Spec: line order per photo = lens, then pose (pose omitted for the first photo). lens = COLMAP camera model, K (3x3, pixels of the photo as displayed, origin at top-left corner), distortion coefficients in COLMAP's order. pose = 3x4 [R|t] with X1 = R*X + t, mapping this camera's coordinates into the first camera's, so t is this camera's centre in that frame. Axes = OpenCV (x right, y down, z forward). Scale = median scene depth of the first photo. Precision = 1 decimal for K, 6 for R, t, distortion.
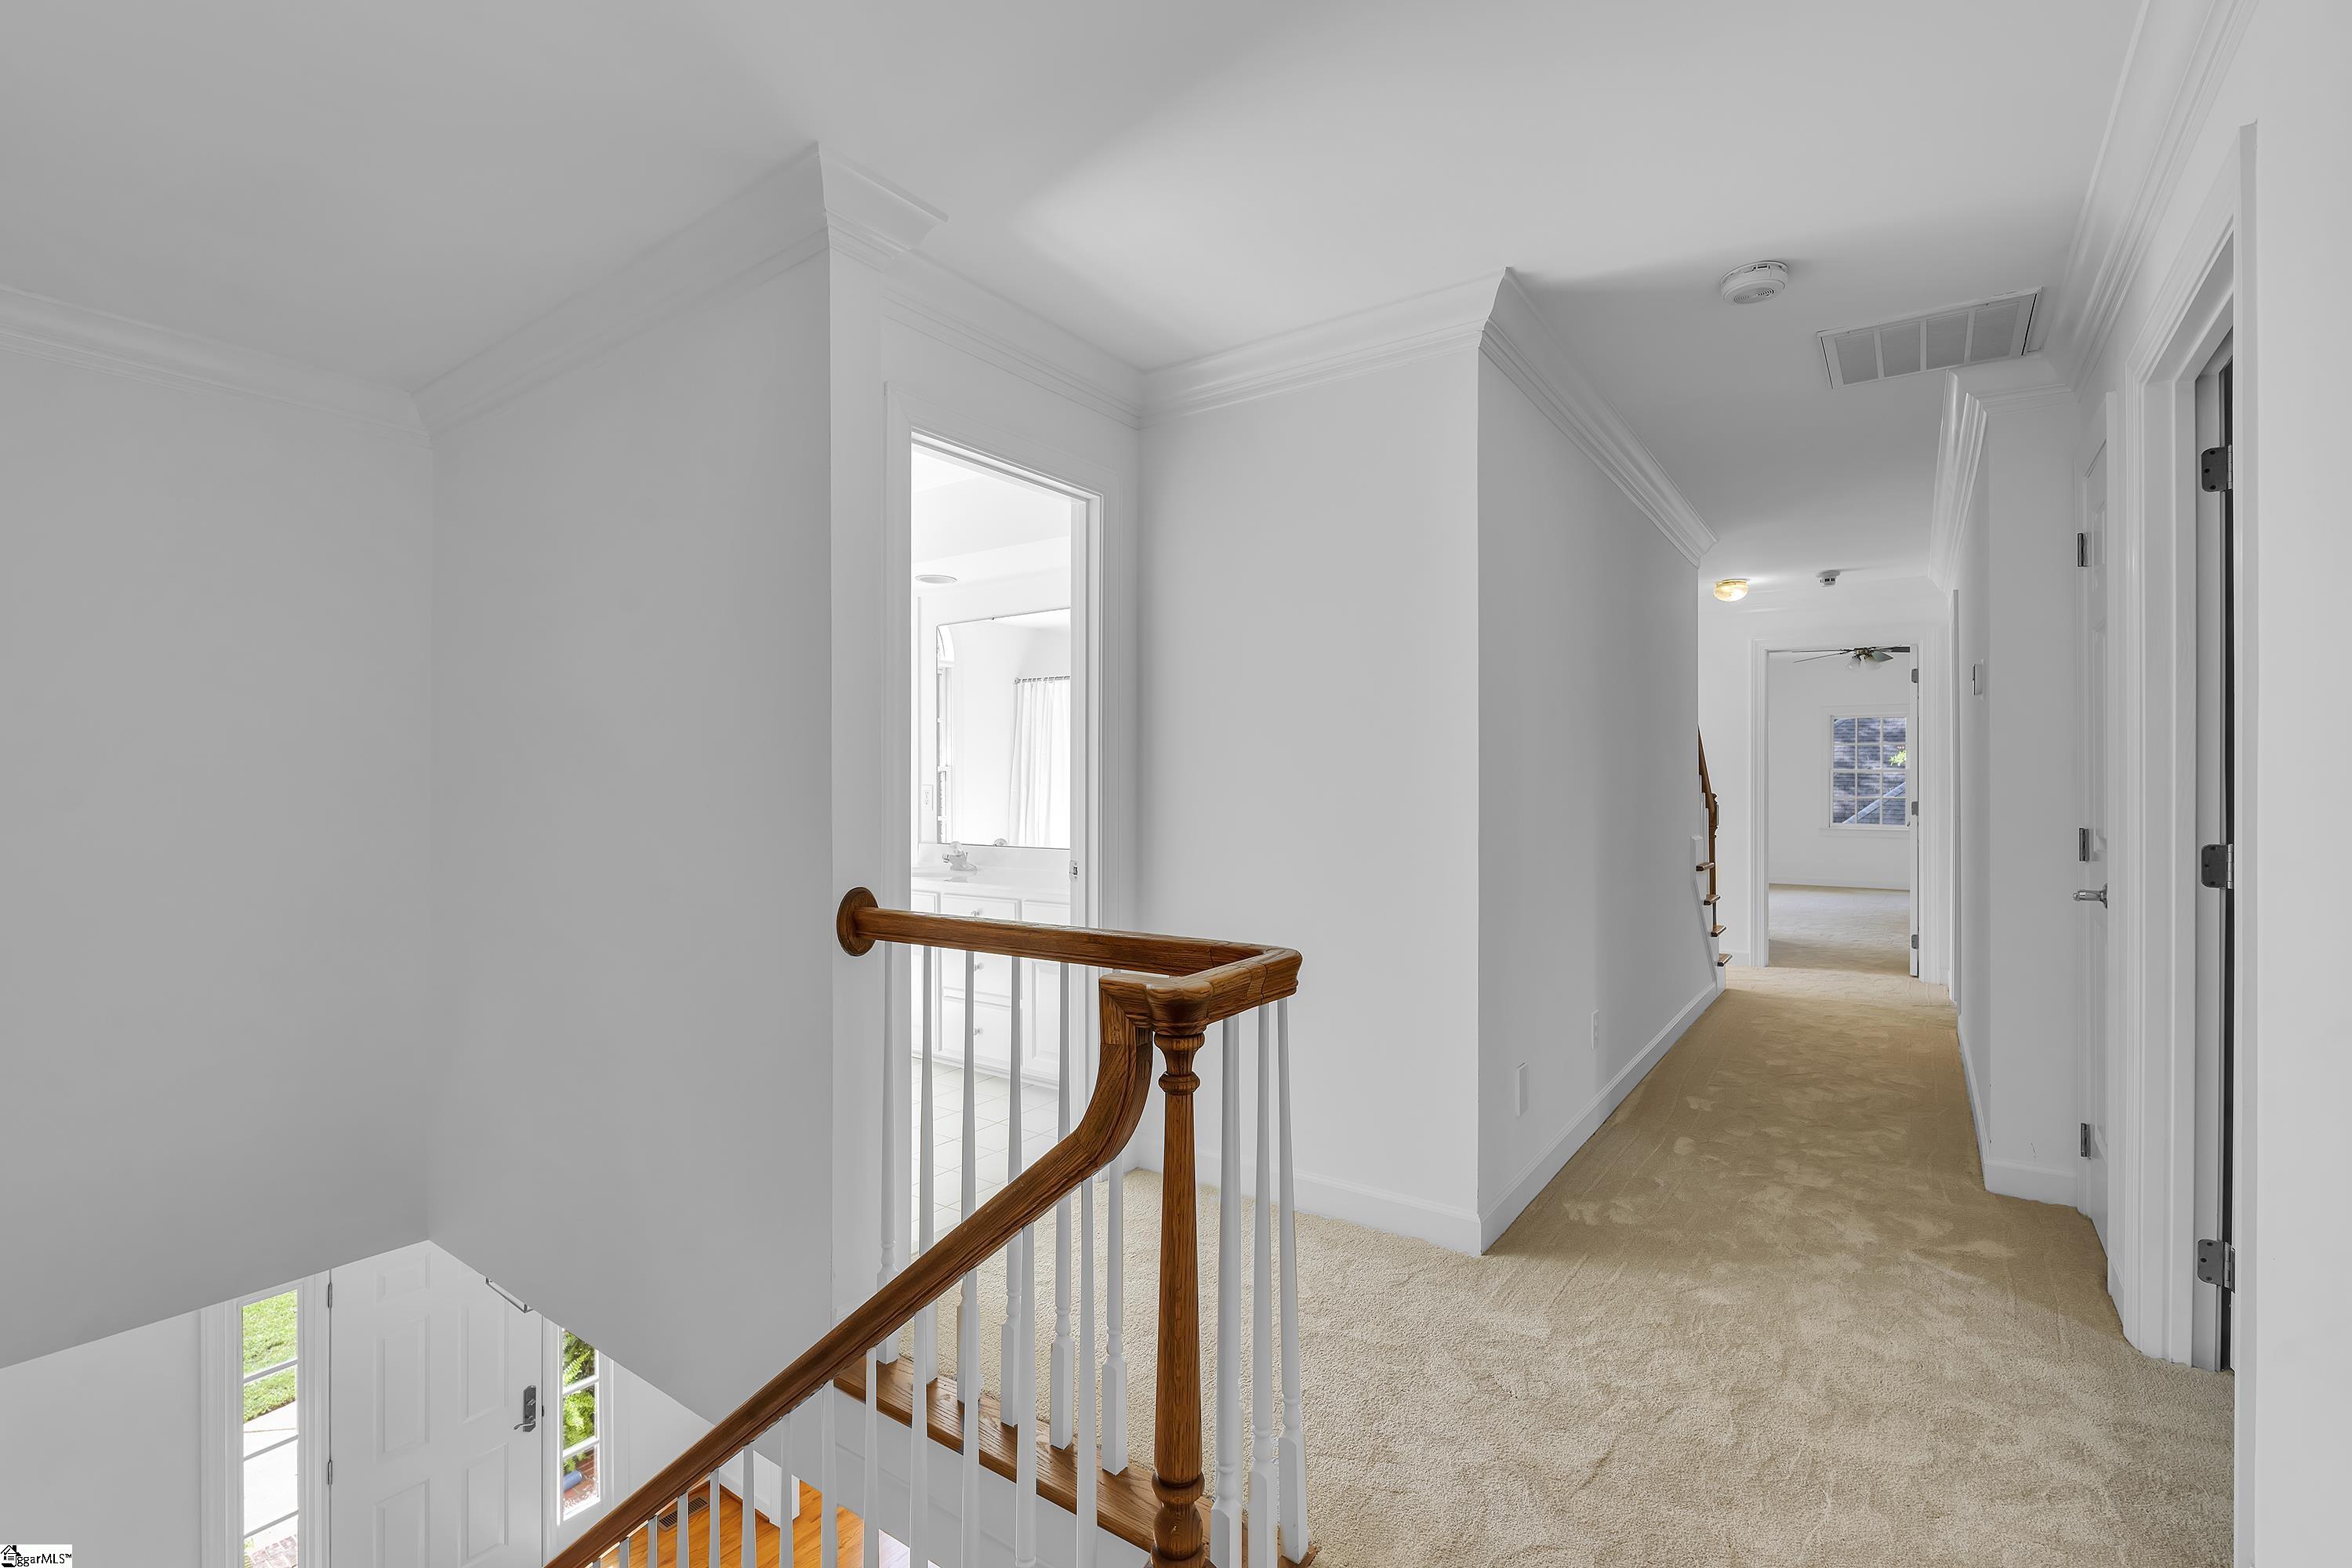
lens RADIAL K [[1029.7, 0, 1173.6], [0, 1029.7, 787.3], [0, 0, 1]] dist [0.002147, 0.000168]
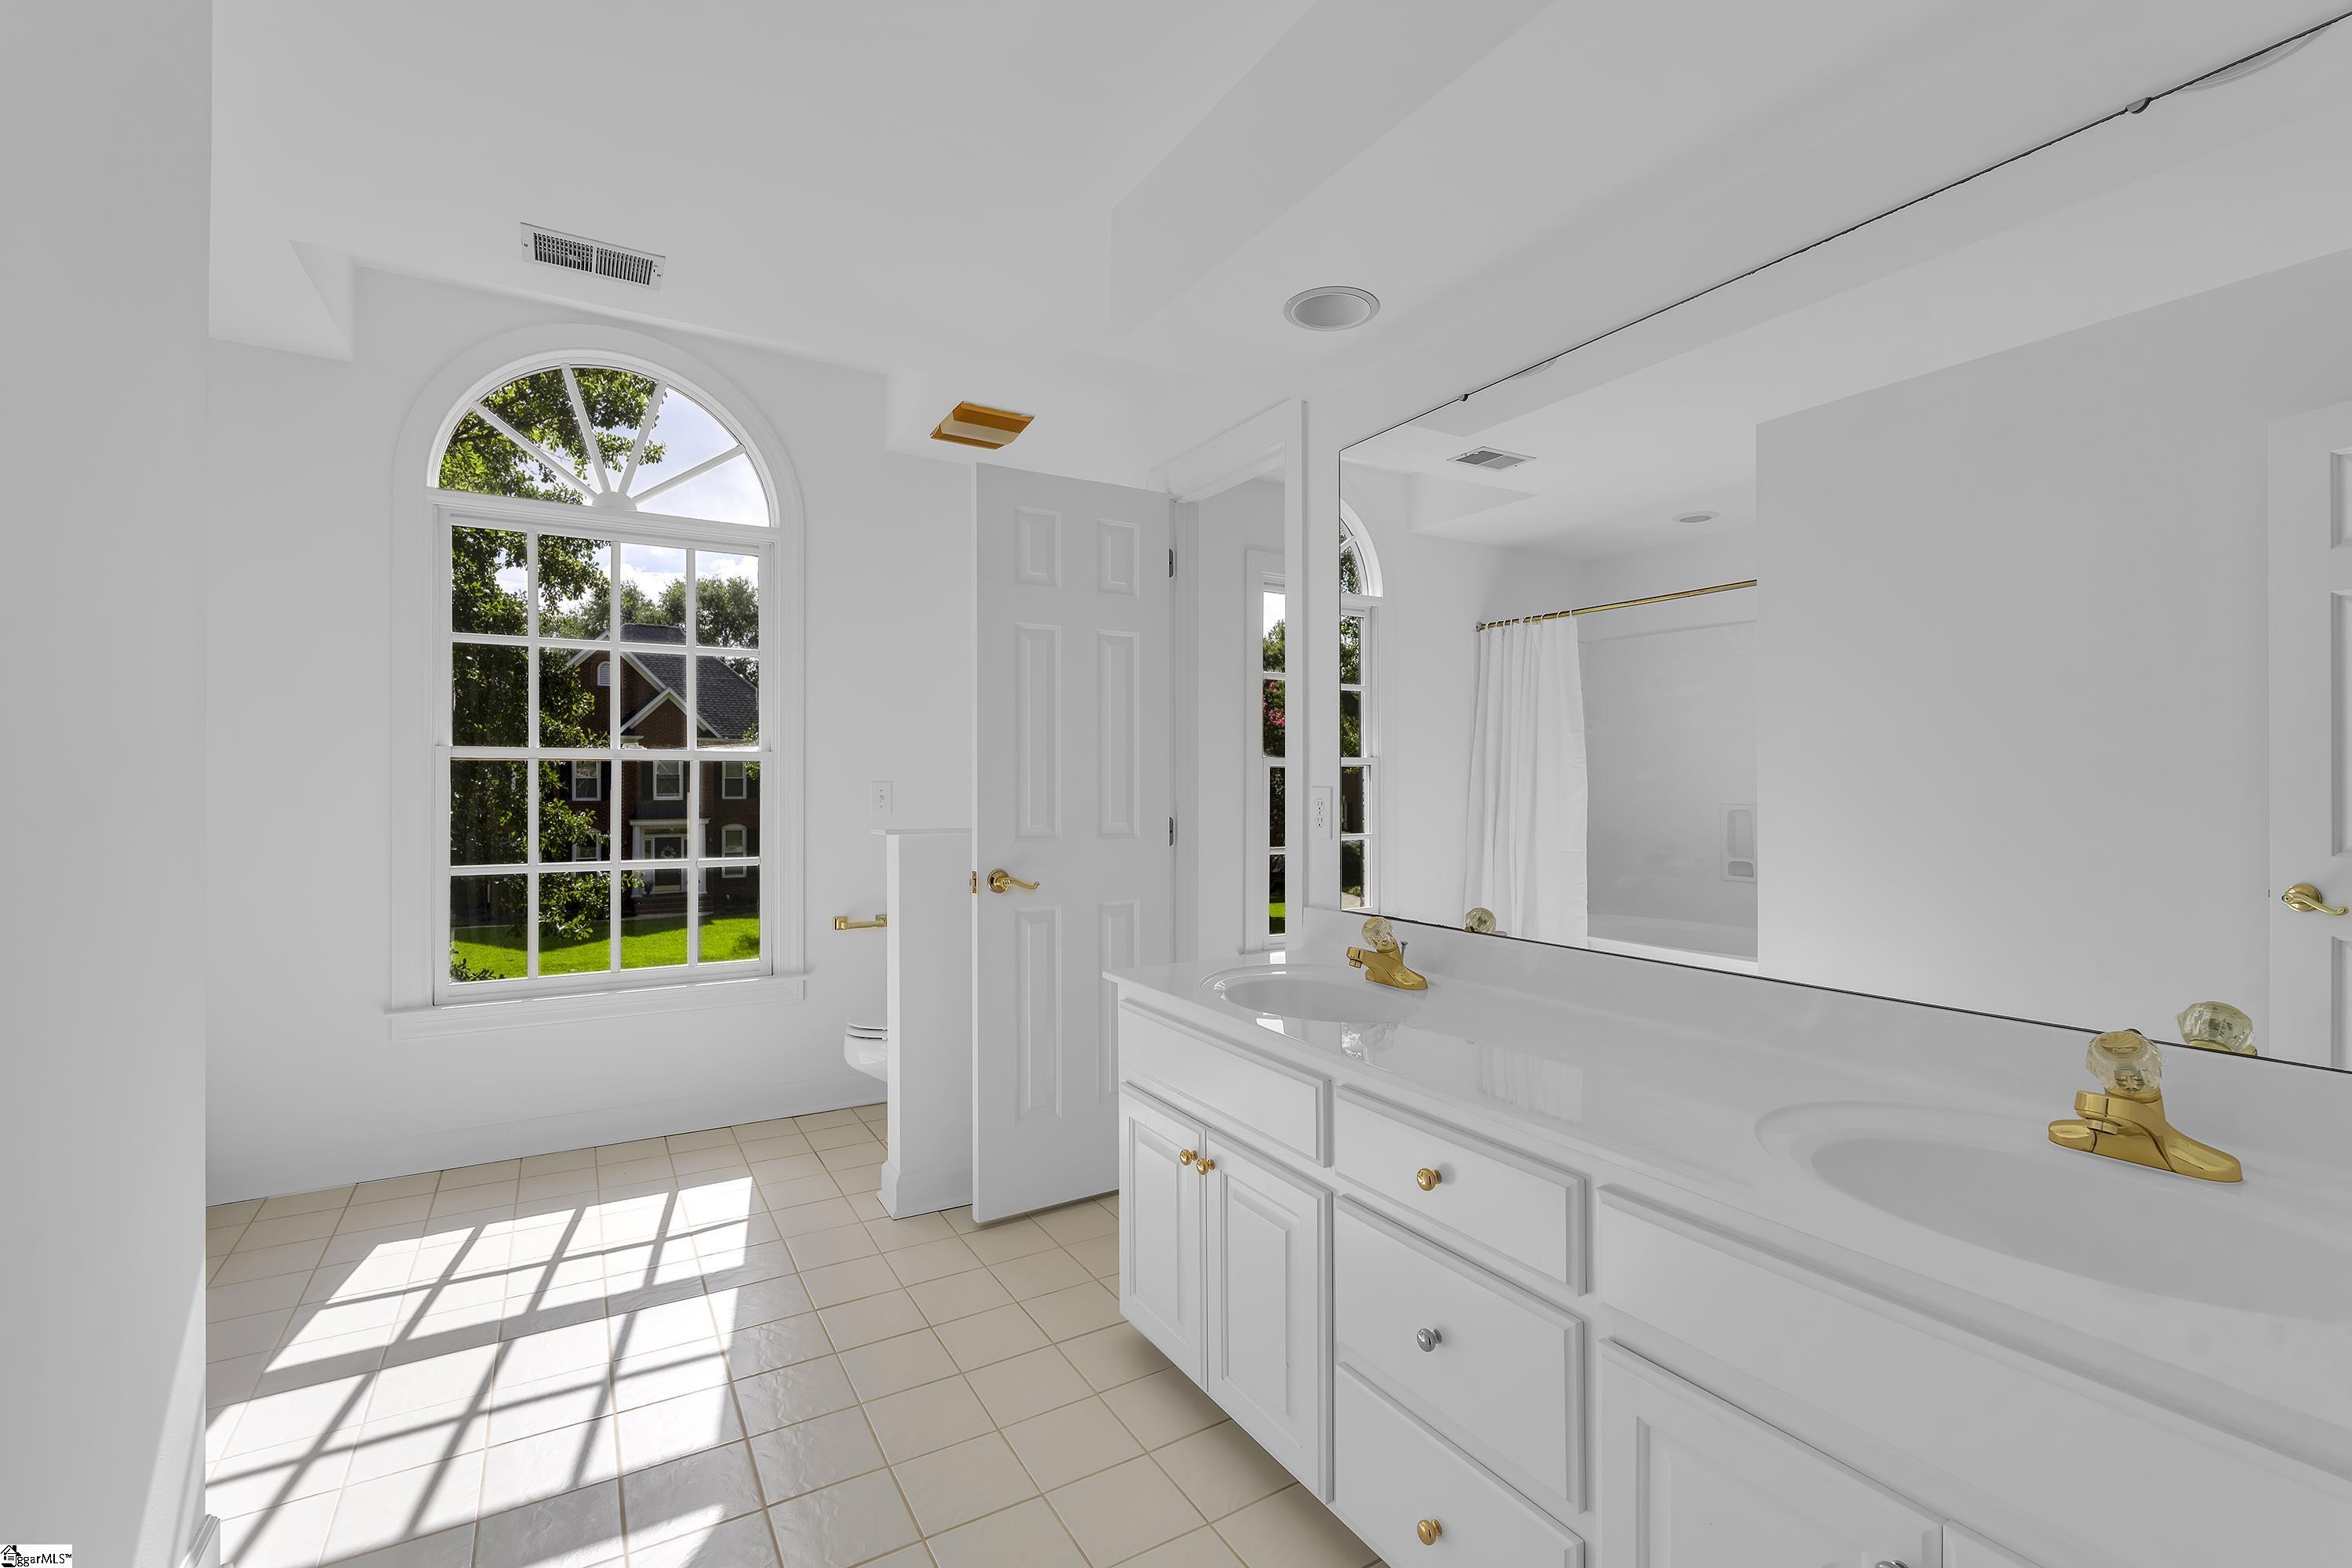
lens RADIAL K [[1029.7, 0, 1175.3], [0, 1029.7, 786.7], [0, 0, 1]] dist [0.002147, 0.000168]
pose [[0.914756, -0.003375, -0.403993, -0.112672], [0.002704, 0.999994, -0.002230, -0.001498], [0.403998, 0.000947, 0.914759, 0.561136]]
